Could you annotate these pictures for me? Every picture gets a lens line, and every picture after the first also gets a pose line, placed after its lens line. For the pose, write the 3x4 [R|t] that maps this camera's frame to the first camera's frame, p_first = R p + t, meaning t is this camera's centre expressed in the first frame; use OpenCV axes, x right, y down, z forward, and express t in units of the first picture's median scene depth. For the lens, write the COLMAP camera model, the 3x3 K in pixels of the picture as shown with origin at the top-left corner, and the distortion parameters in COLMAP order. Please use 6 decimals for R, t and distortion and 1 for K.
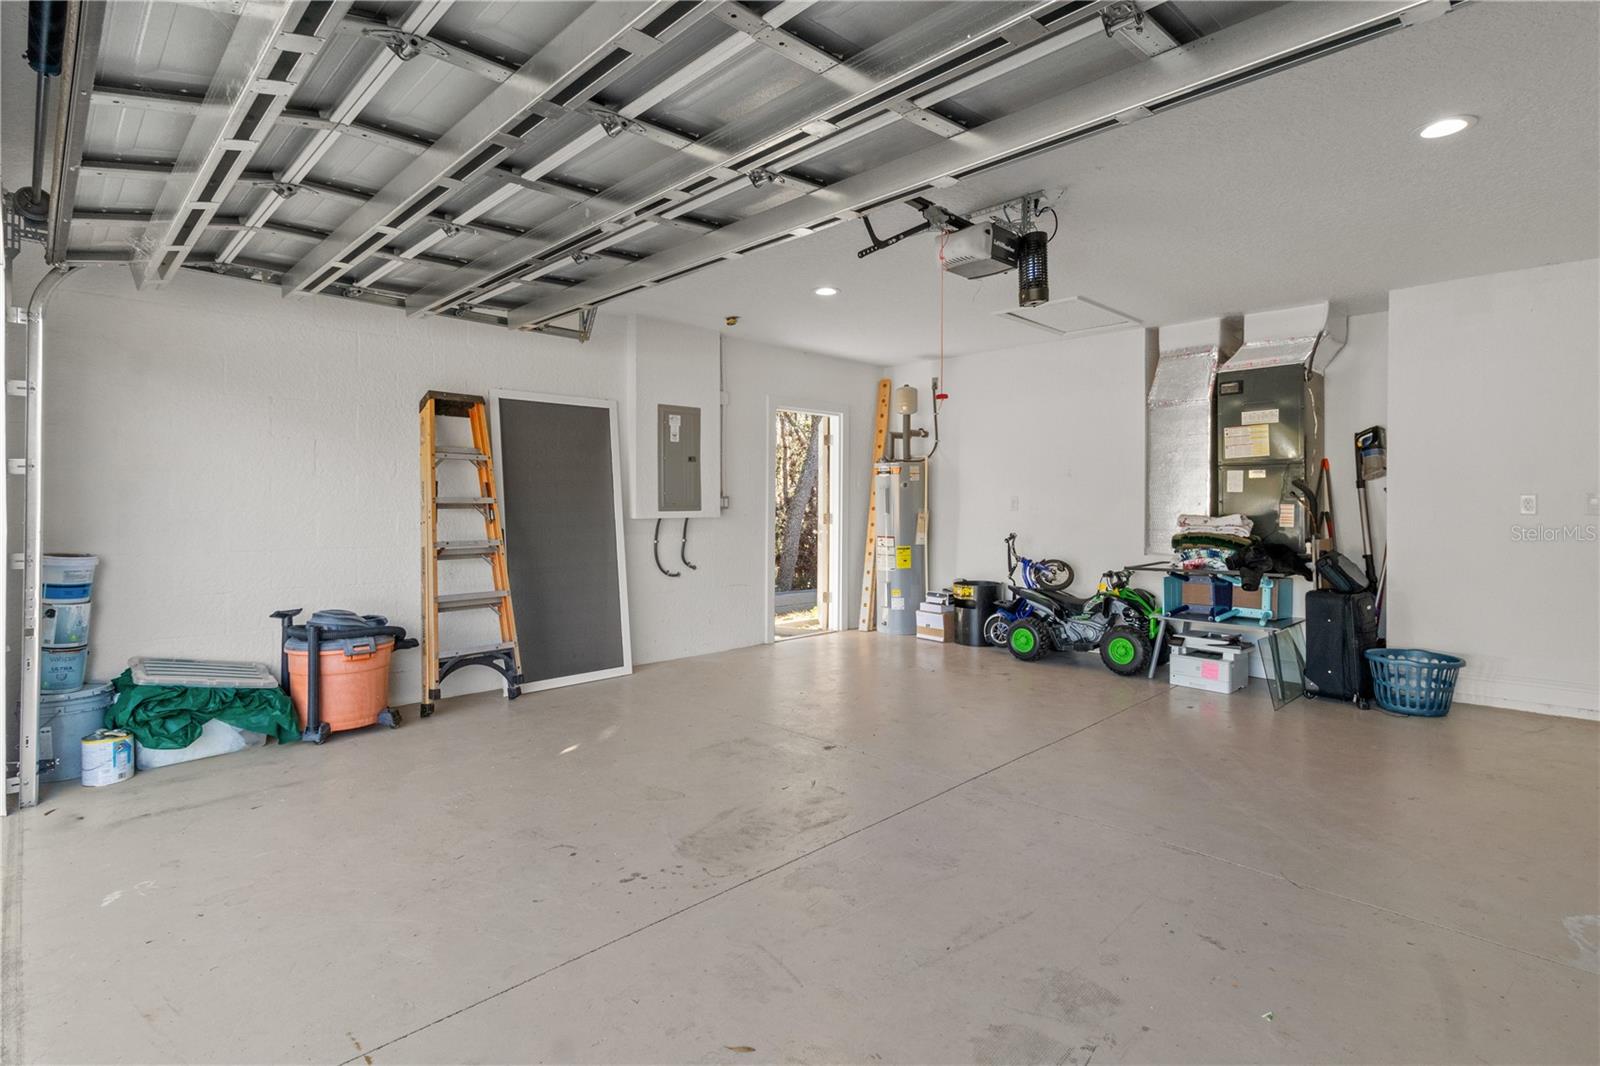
lens RADIAL K [[768.2, 0, 806.9], [0, 768.2, 503.5], [0, 0, 1]] dist [-0.001281, 0.000863]
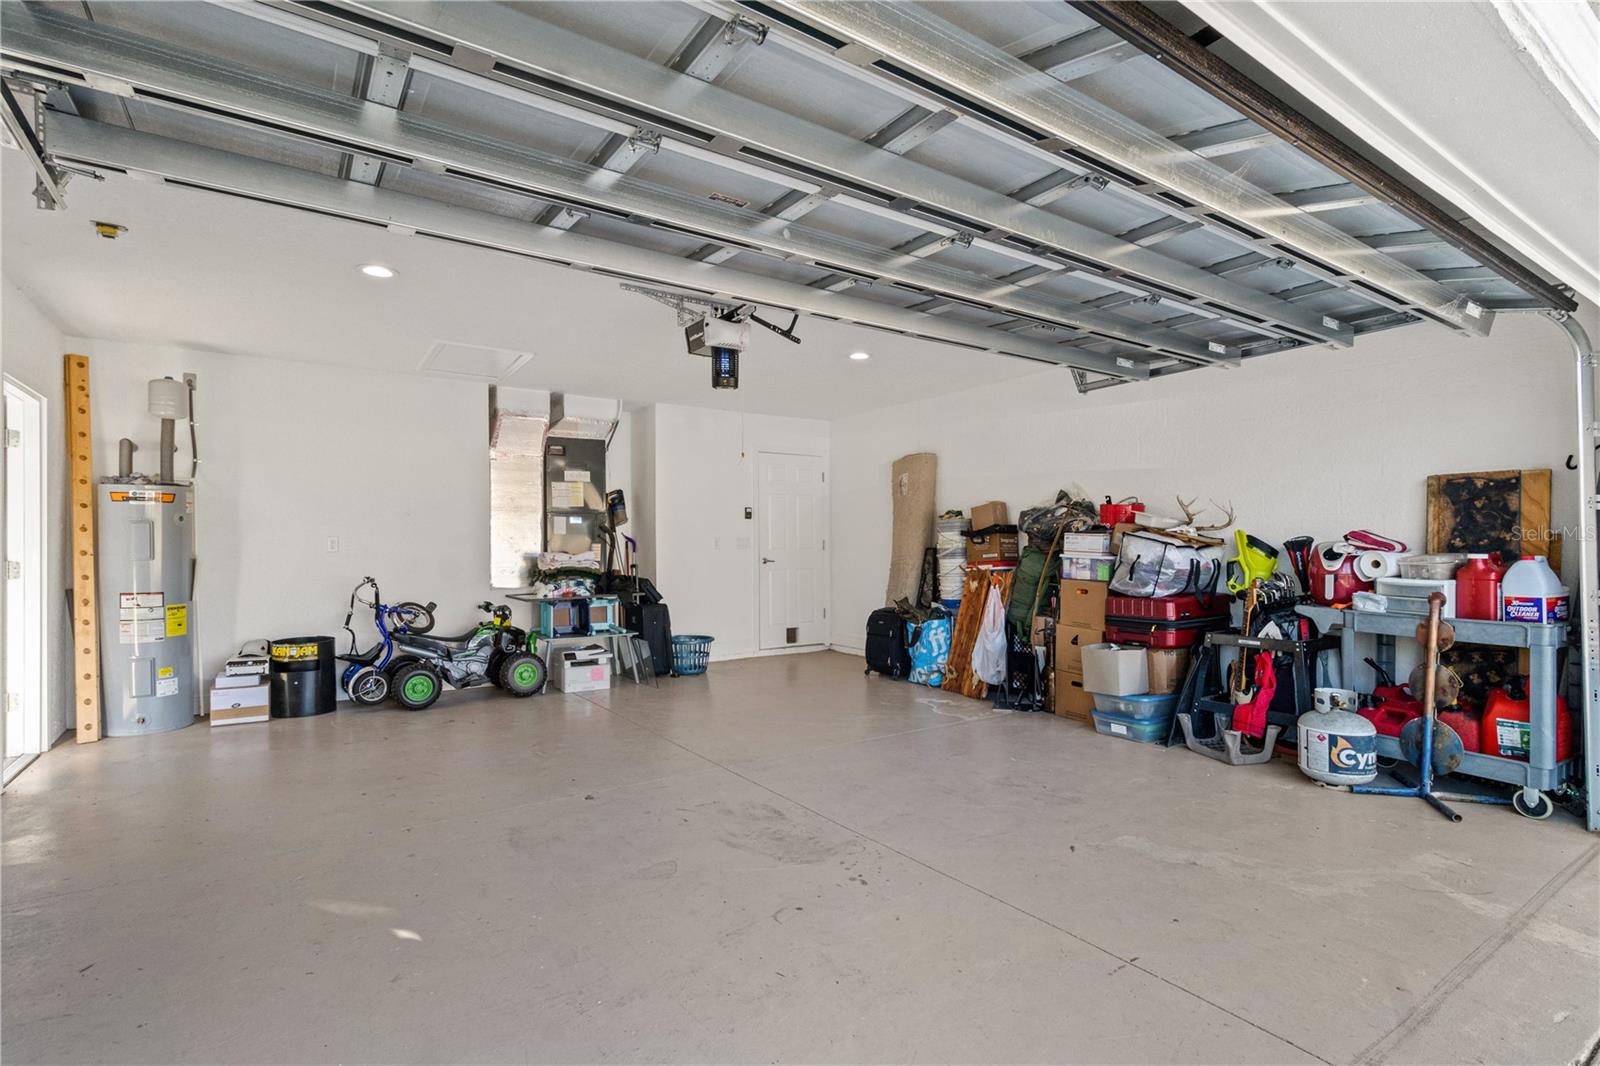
lens RADIAL K [[746.7, 0, 811.0], [0, 746.7, 533.0], [0, 0, 1]] dist [-0.000235, 0.001228]
pose [[0.192219, 0.015313, 0.981233, -0.562616], [0.004351, 0.999855, -0.016456, 0.005004], [-0.981342, 0.007432, 0.192125, 0.375244]]
